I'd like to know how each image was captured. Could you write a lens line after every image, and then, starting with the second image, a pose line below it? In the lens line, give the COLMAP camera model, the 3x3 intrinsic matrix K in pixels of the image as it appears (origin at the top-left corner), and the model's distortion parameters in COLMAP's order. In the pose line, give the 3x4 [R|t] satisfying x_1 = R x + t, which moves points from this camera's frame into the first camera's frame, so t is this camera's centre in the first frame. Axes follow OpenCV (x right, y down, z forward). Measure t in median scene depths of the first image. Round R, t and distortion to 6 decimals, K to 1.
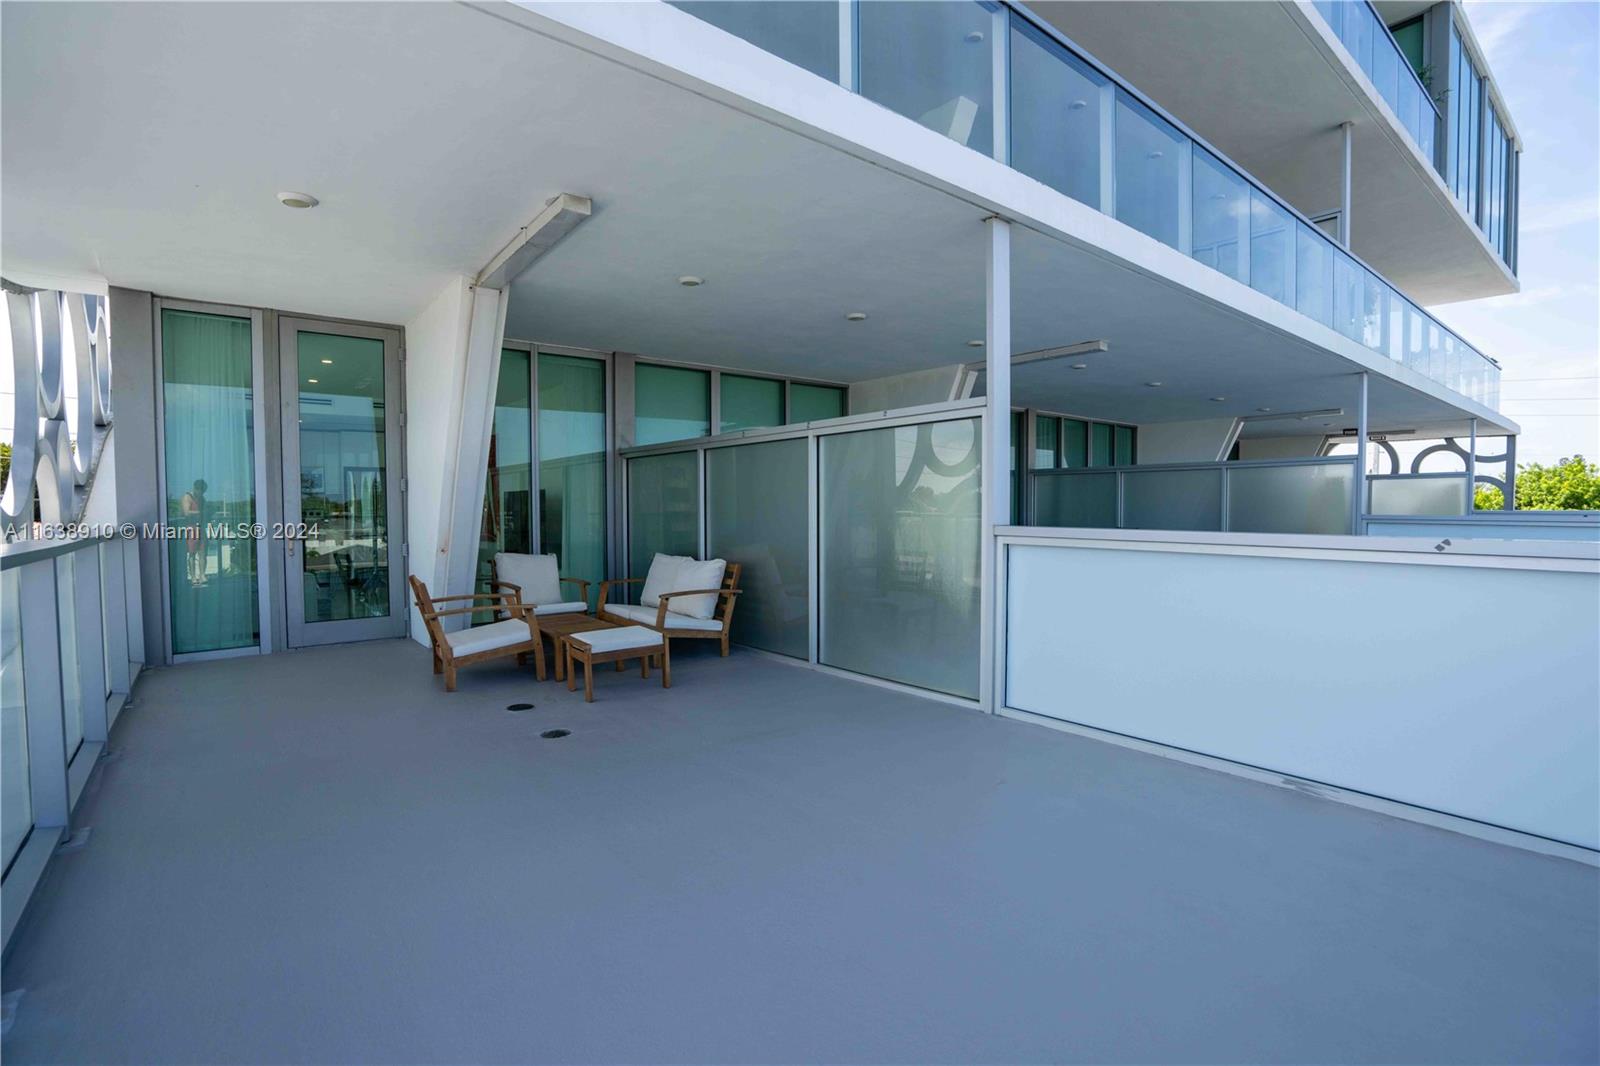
lens RADIAL K [[729.1, 0, 800.0], [0, 729.1, 533.0], [0, 0, 1]] dist [0.000426, 0.000867]
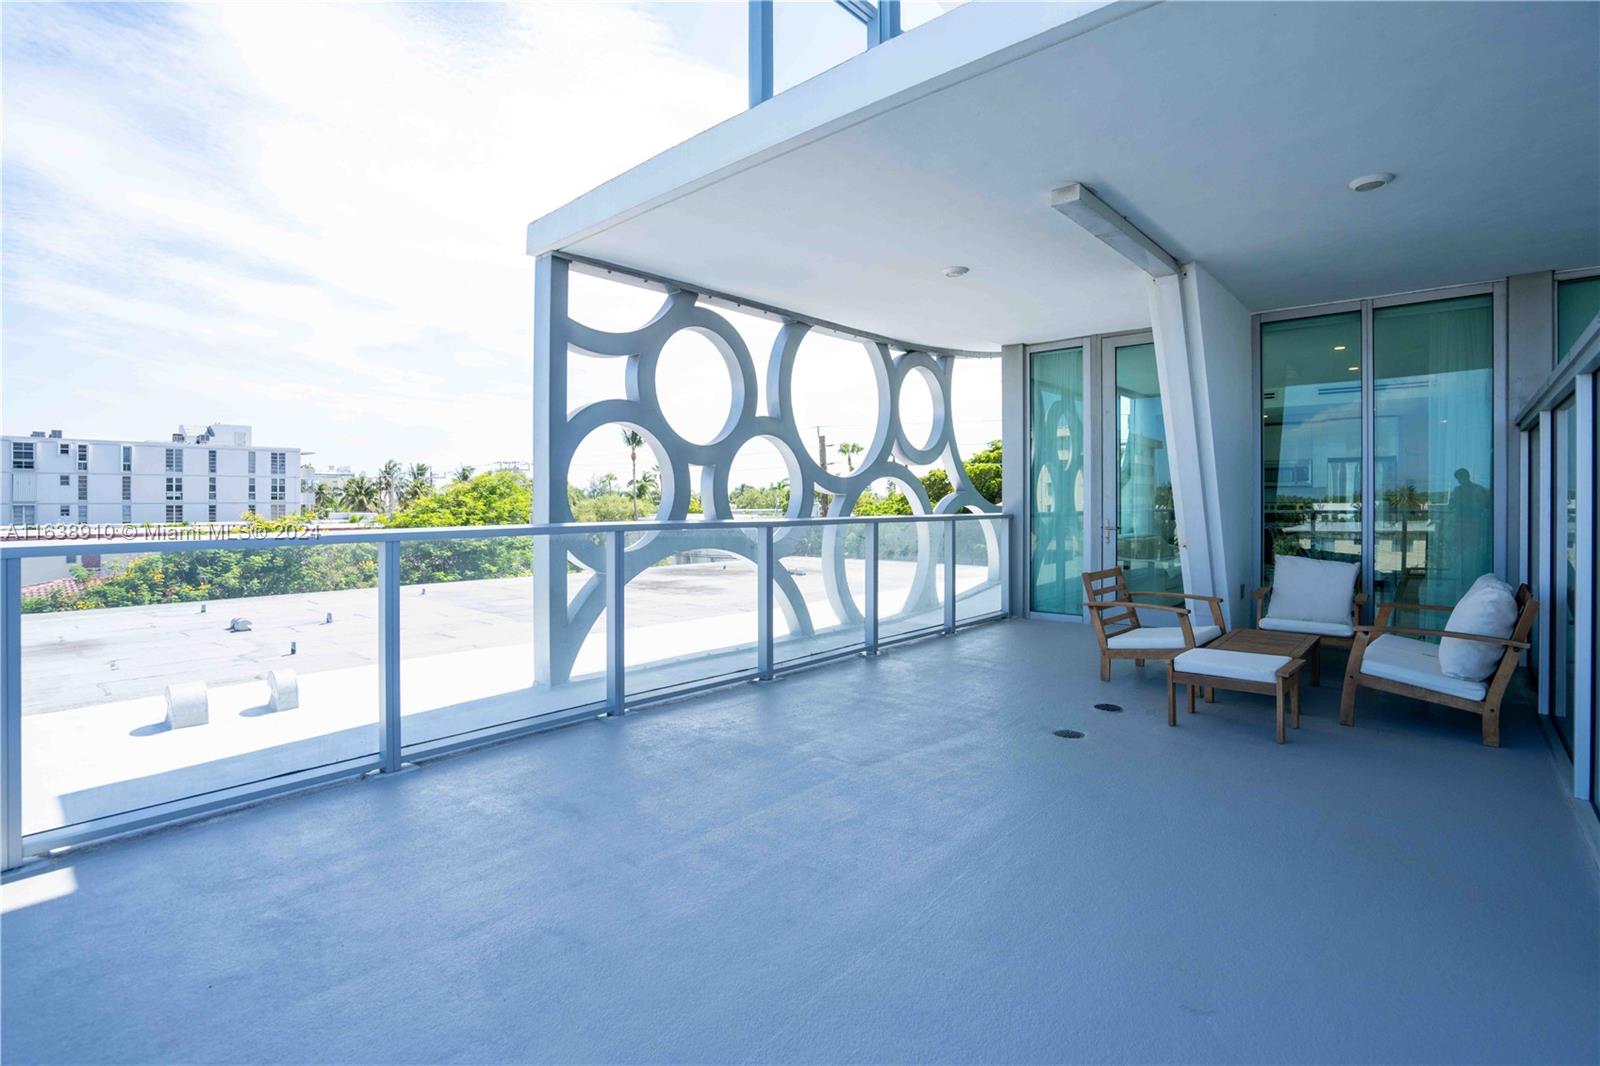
lens RADIAL K [[750.5, 0, 806.2], [0, 750.5, 489.3], [0, 0, 1]] dist [-0.000564, 0.001076]
pose [[0.232624, -0.010039, -0.972515, 0.377998], [-0.039003, 0.999046, -0.019642, -0.012178], [0.971784, 0.042500, 0.232010, 0.280444]]
